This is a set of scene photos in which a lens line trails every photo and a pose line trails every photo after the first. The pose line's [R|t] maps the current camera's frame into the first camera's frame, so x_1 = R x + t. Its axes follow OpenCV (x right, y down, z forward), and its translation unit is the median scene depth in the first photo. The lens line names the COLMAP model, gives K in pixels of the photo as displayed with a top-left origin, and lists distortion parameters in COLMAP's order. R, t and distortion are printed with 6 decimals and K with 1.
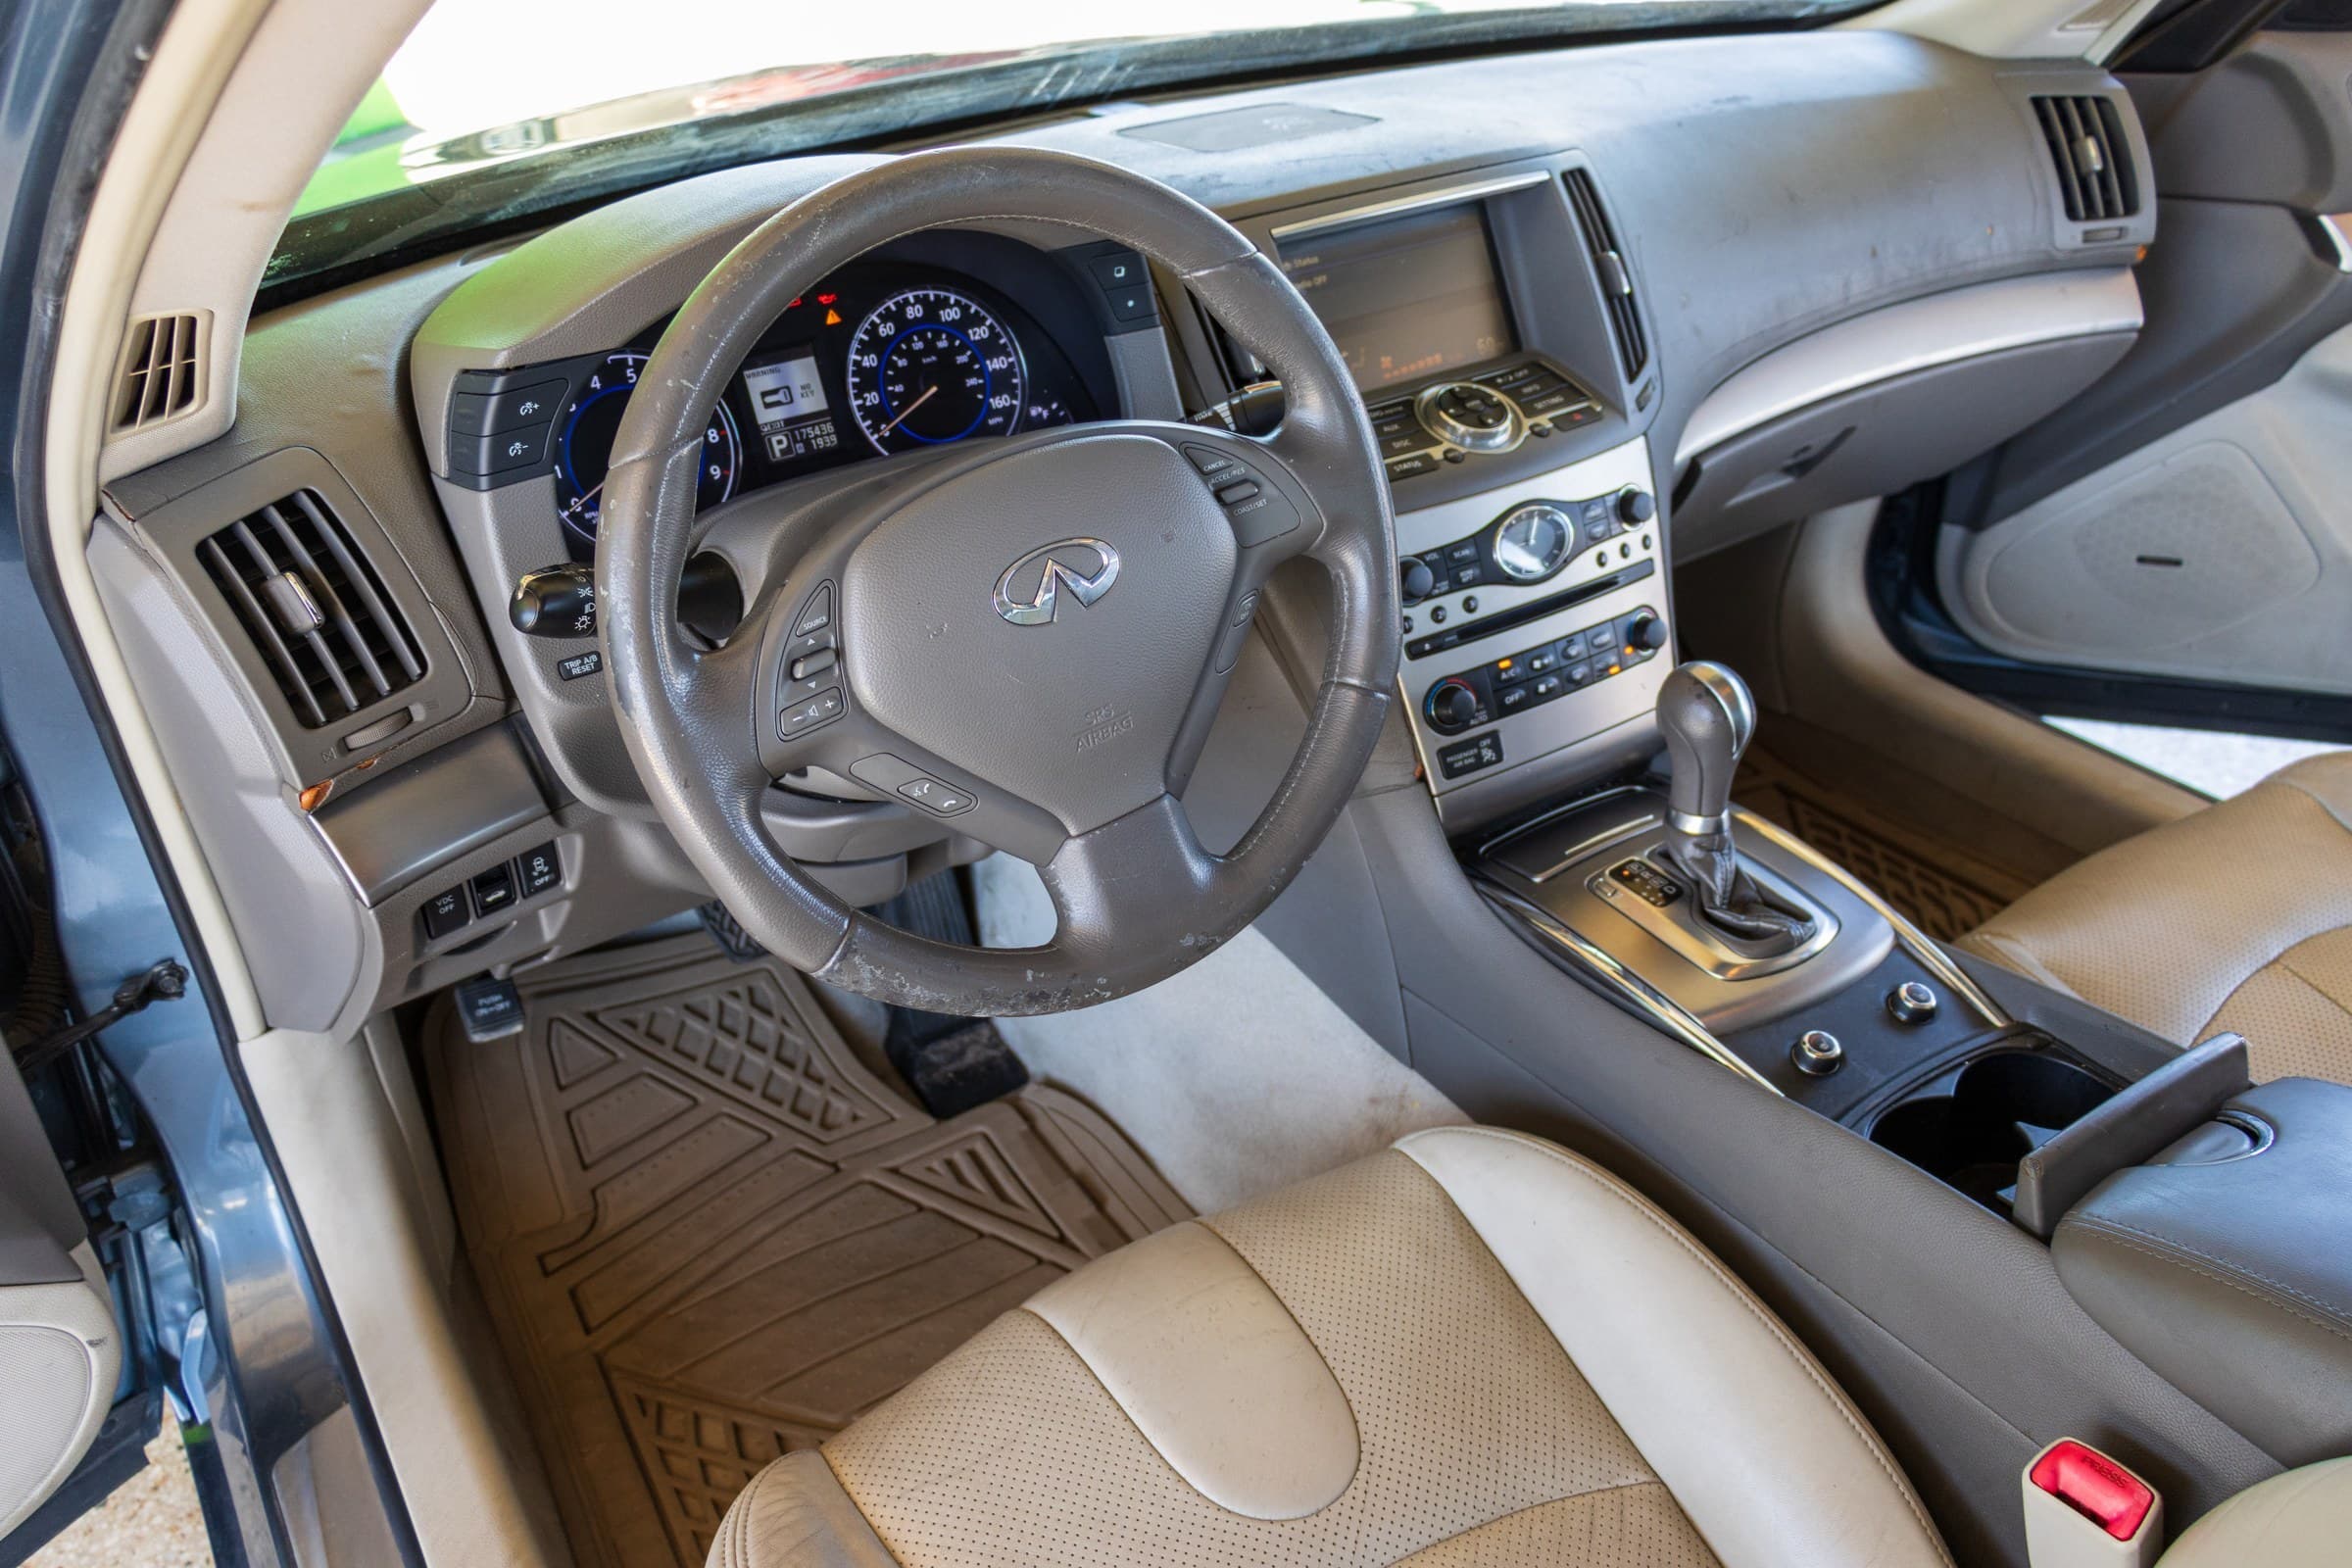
lens RADIAL K [[1844.7, 0, 1174.7], [0, 1844.7, 774.5], [0, 0, 1]] dist [0.006974, 0.006280]
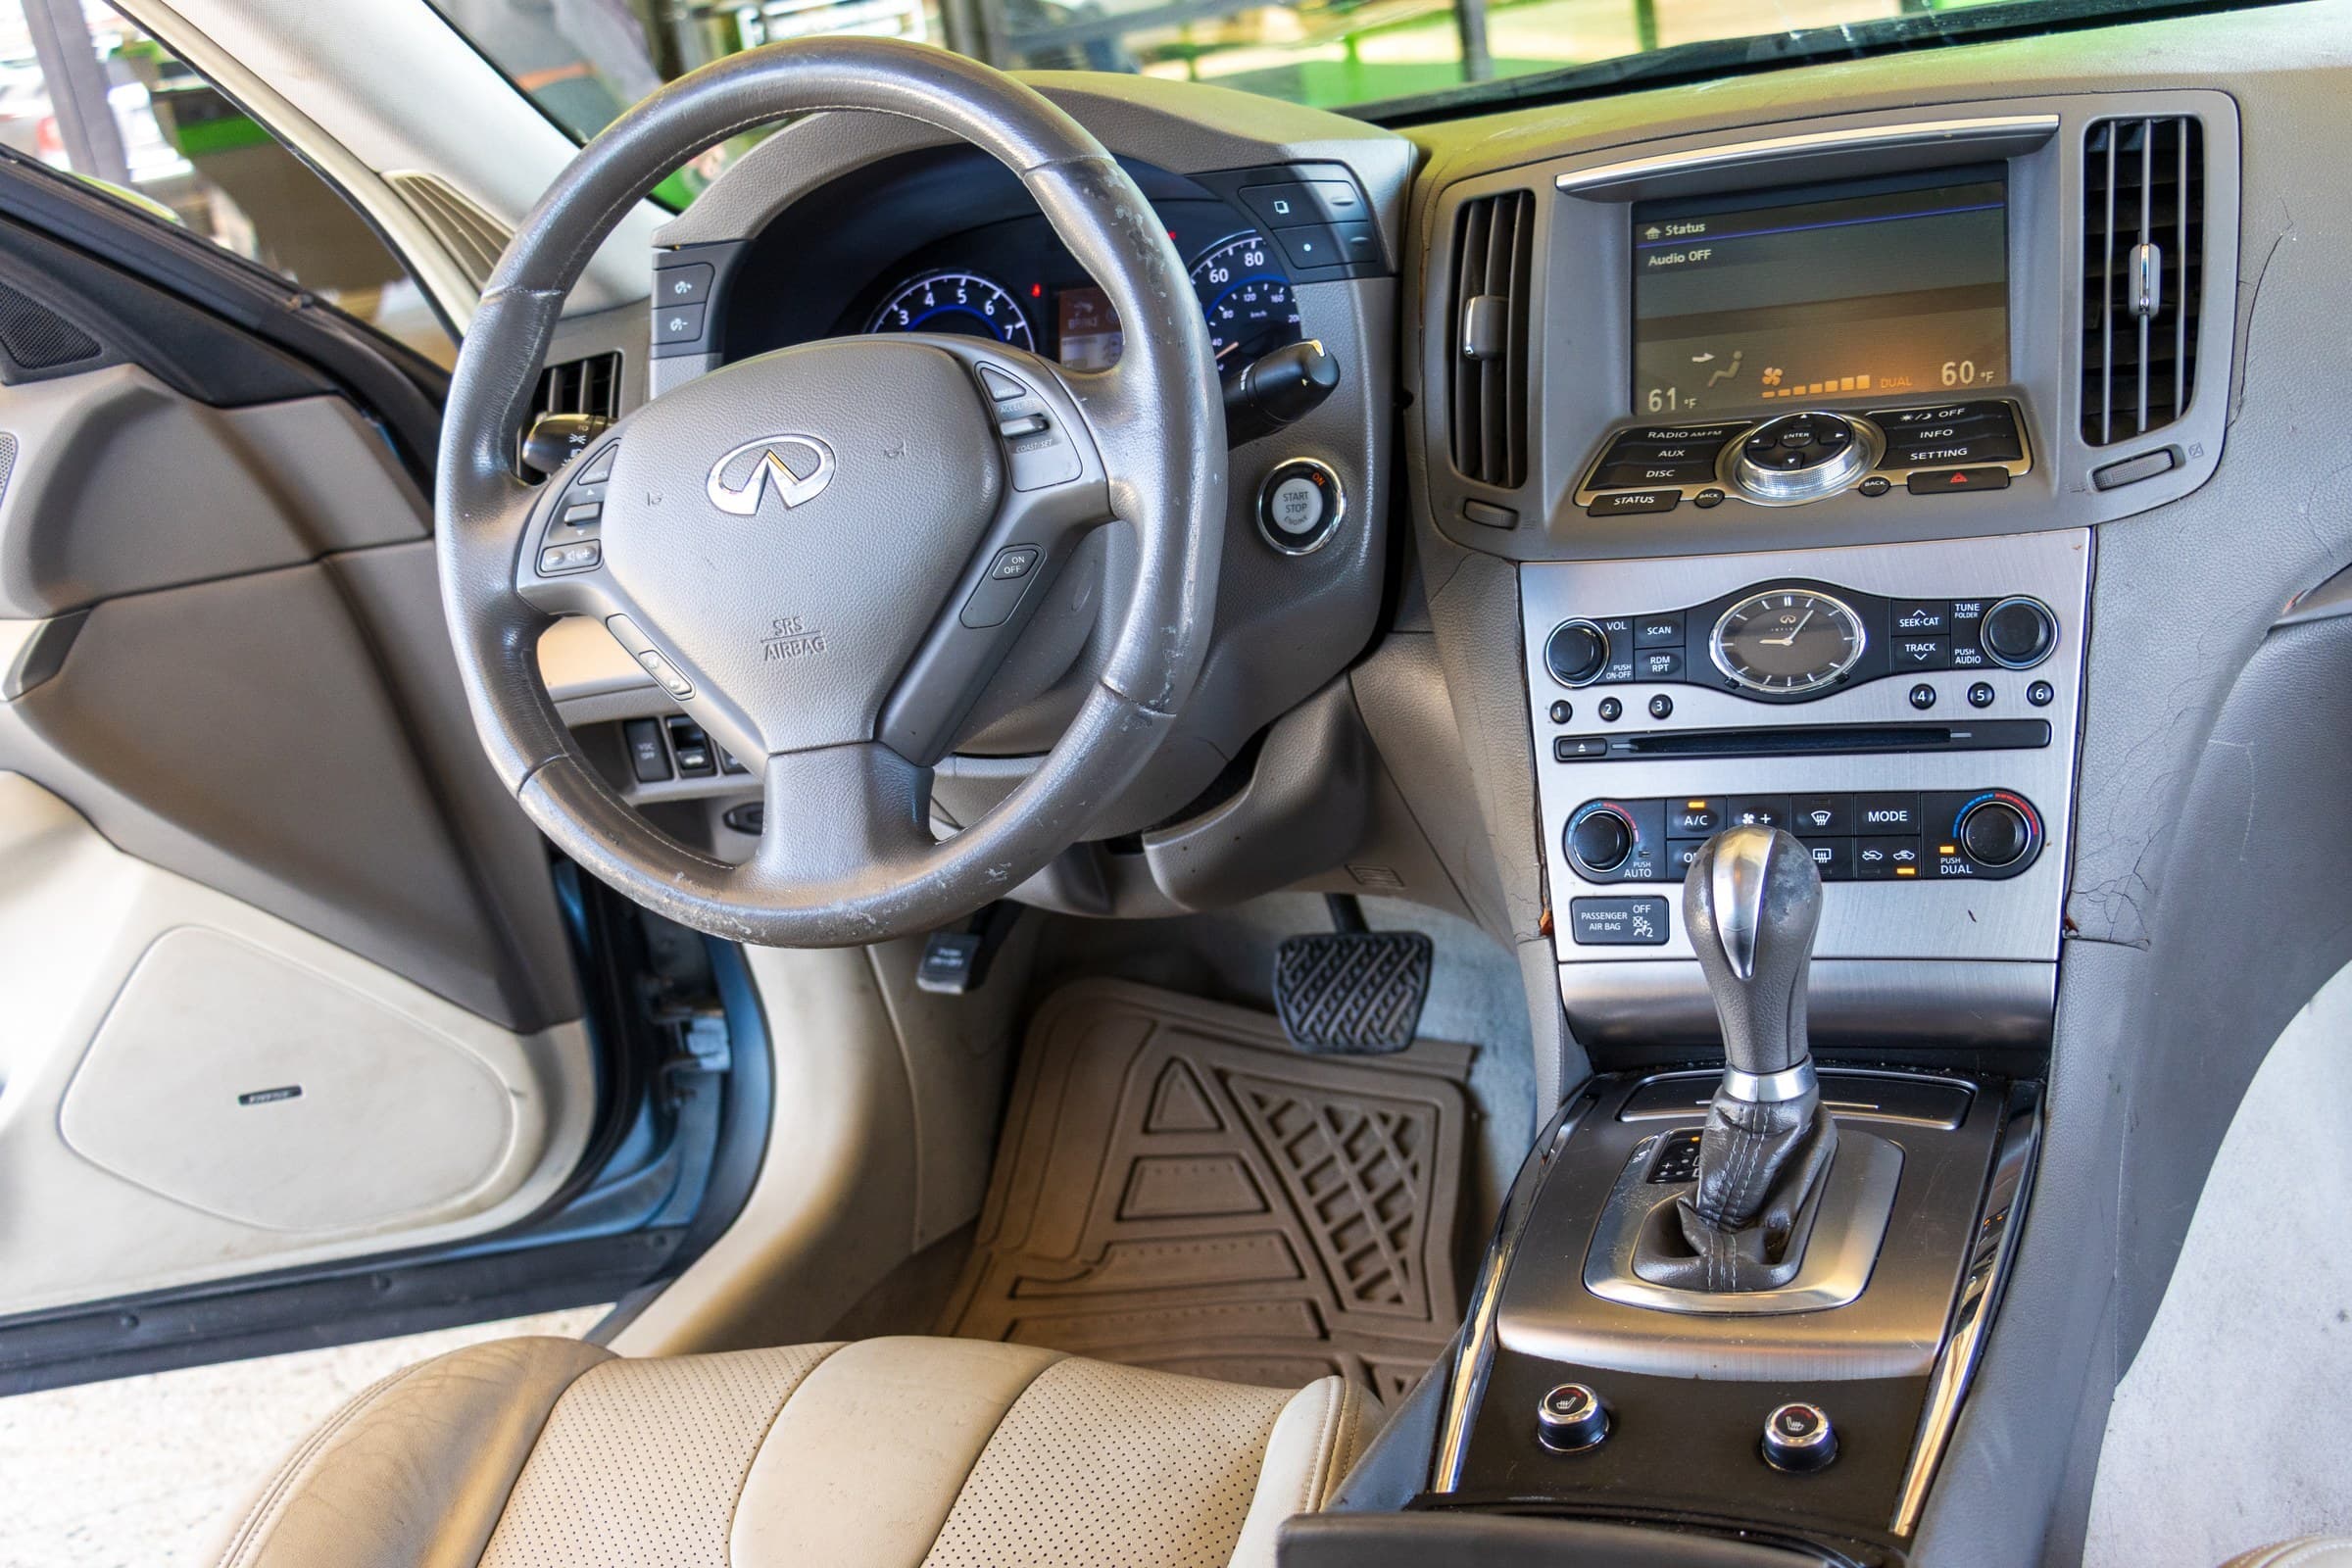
lens RADIAL K [[2652.9, 0, 1172.4], [0, 2652.9, 785.5], [0, 0, 1]] dist [0.011337, 0.000000]
pose [[0.575720, 0.203072, -0.792028, 0.842703], [-0.296676, 0.954535, 0.029086, -0.038043], [0.761925, 0.218231, 0.609791, 0.254701]]
